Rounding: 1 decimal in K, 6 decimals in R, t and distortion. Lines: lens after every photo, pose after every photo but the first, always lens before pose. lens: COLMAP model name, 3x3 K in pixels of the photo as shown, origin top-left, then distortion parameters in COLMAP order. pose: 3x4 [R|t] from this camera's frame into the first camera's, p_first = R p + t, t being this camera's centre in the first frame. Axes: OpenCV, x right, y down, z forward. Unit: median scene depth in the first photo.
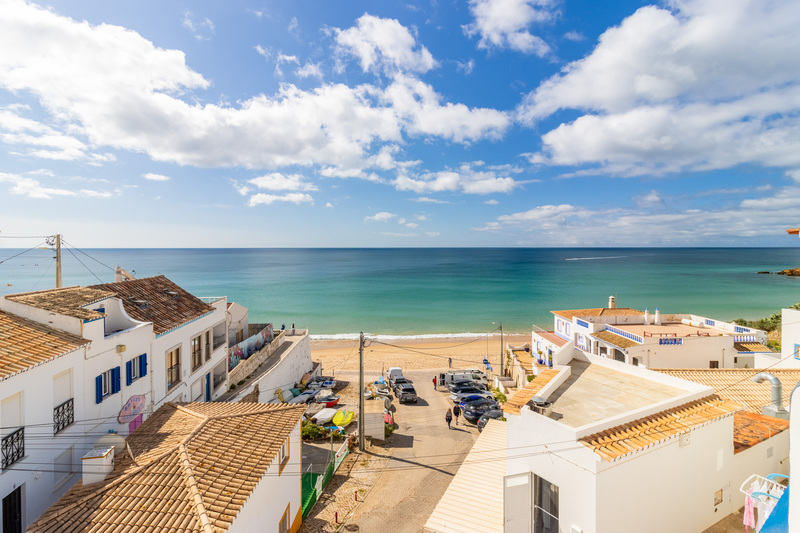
lens RADIAL K [[362.8, 0, 398.6], [0, 362.8, 251.5], [0, 0, 1]] dist [0.000165, -0.000014]
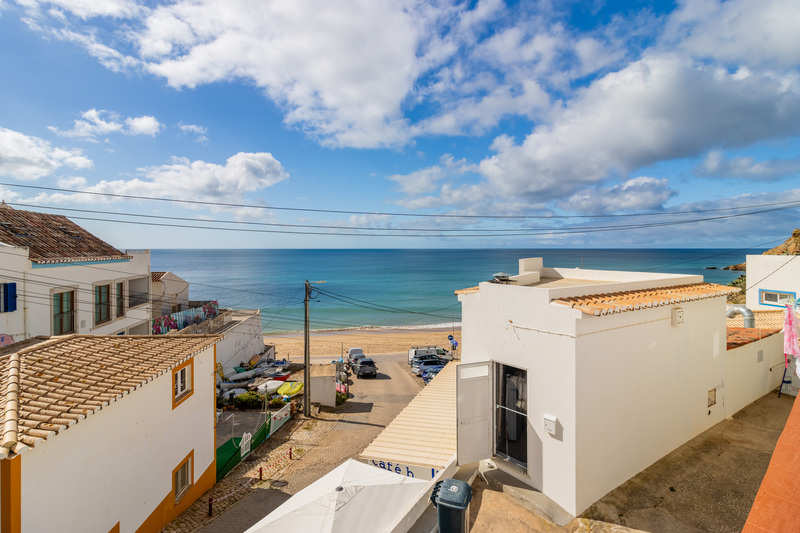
lens RADIAL K [[366.6, 0, 398.8], [0, 366.6, 251.7], [0, 0, 1]] dist [-0.000052, -0.000185]
pose [[0.996340, -0.003043, 0.085423, 0.043556], [0.003705, 0.999964, -0.007587, 0.160936], [-0.085397, 0.007876, 0.996316, 0.102122]]
